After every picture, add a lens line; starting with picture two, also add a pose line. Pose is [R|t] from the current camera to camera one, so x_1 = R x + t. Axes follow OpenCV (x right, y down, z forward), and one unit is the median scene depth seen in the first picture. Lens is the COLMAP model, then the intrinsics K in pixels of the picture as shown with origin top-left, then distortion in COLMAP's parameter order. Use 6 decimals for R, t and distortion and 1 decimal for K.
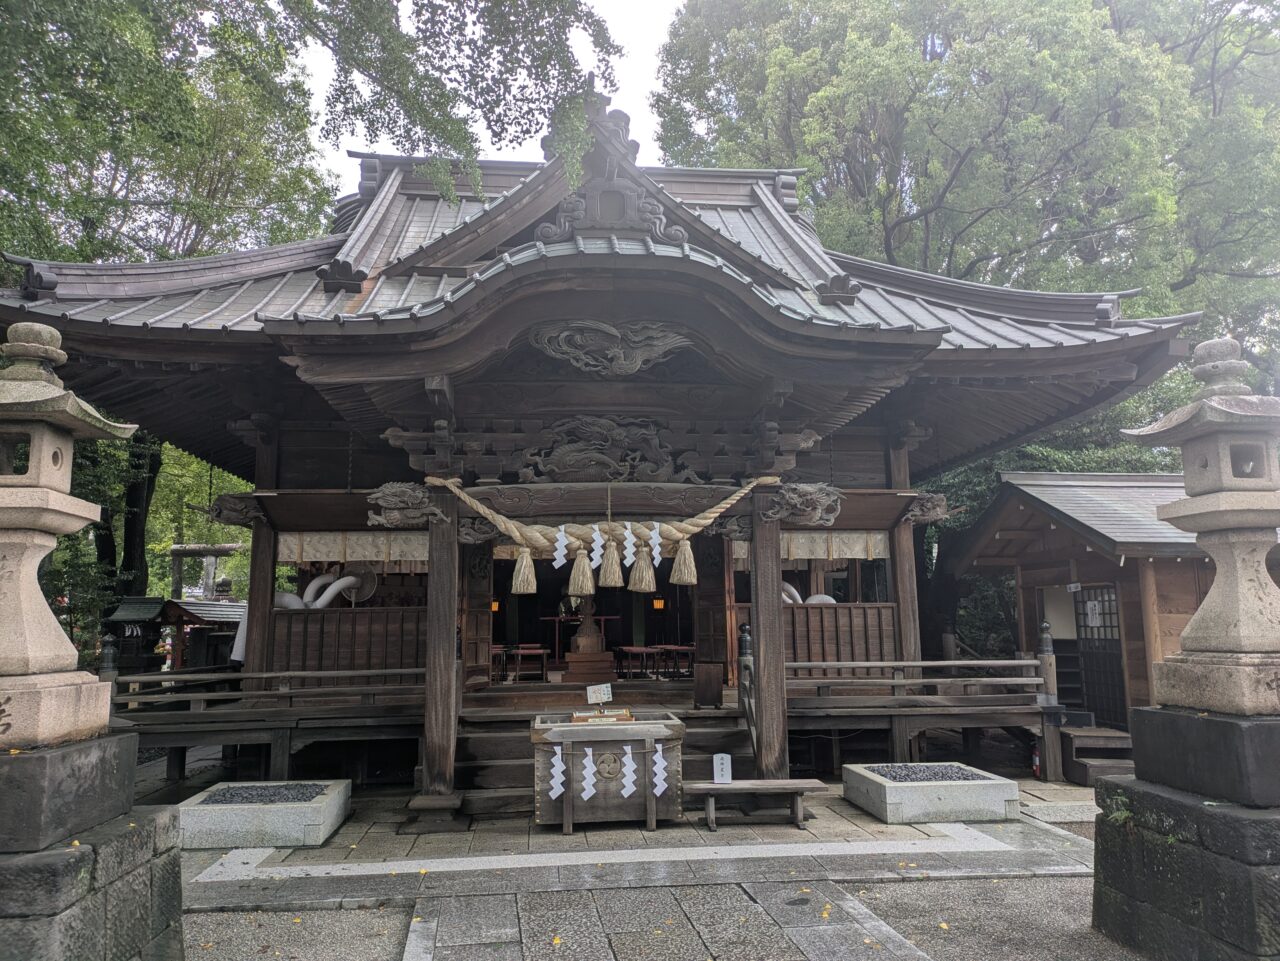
lens RADIAL K [[934.9, 0, 637.1], [0, 934.9, 471.4], [0, 0, 1]] dist [0.049669, -0.036836]
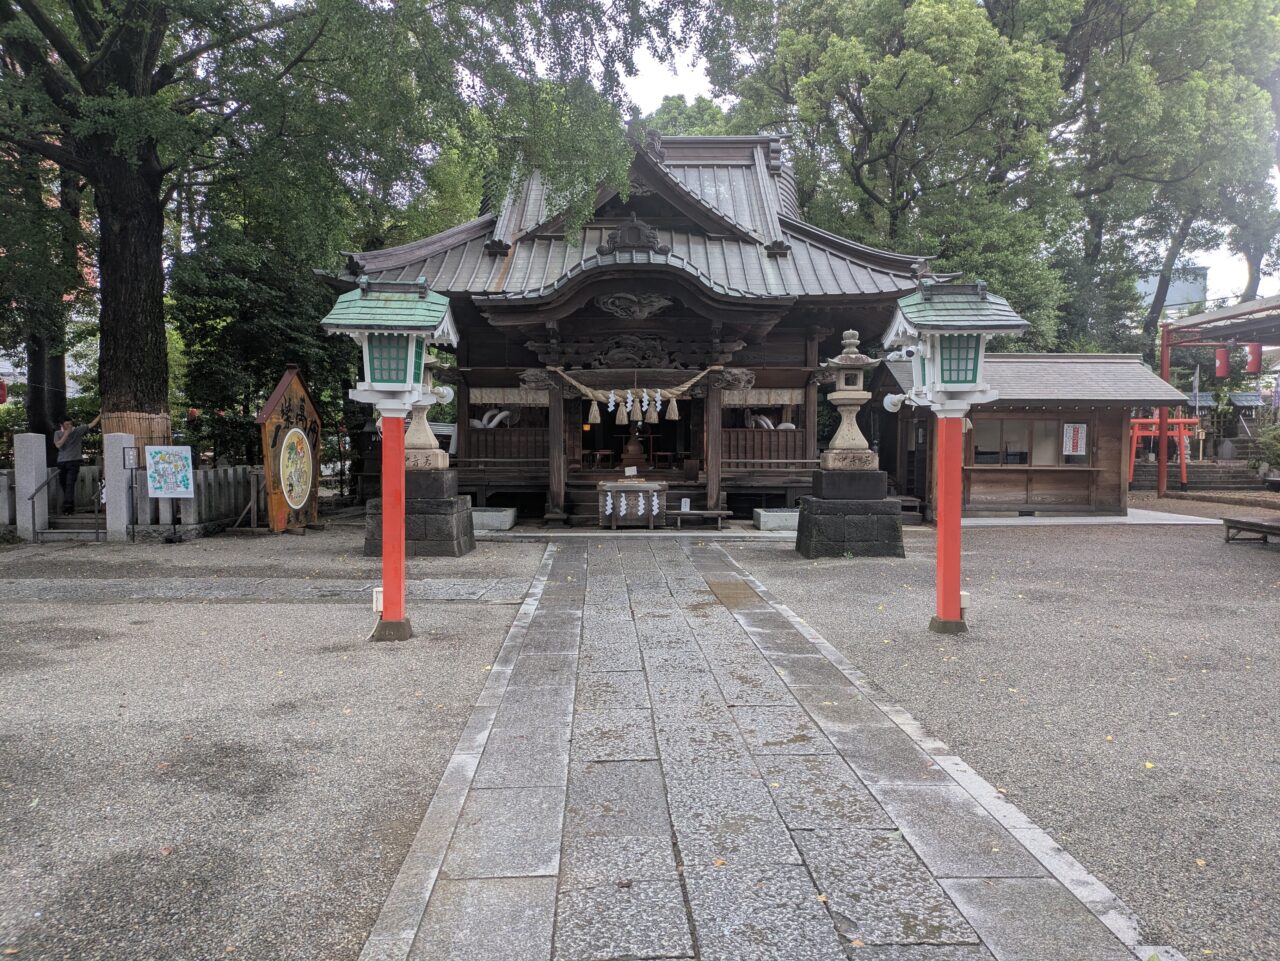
lens RADIAL K [[934.9, 0, 640.7], [0, 934.9, 488.9], [0, 0, 1]] dist [0.049669, -0.036836]
pose [[0.994007, 0.019402, -0.107585, 0.199583], [0.003547, 0.977883, 0.209125, -0.154585], [0.109263, -0.208253, 0.971953, -0.997438]]
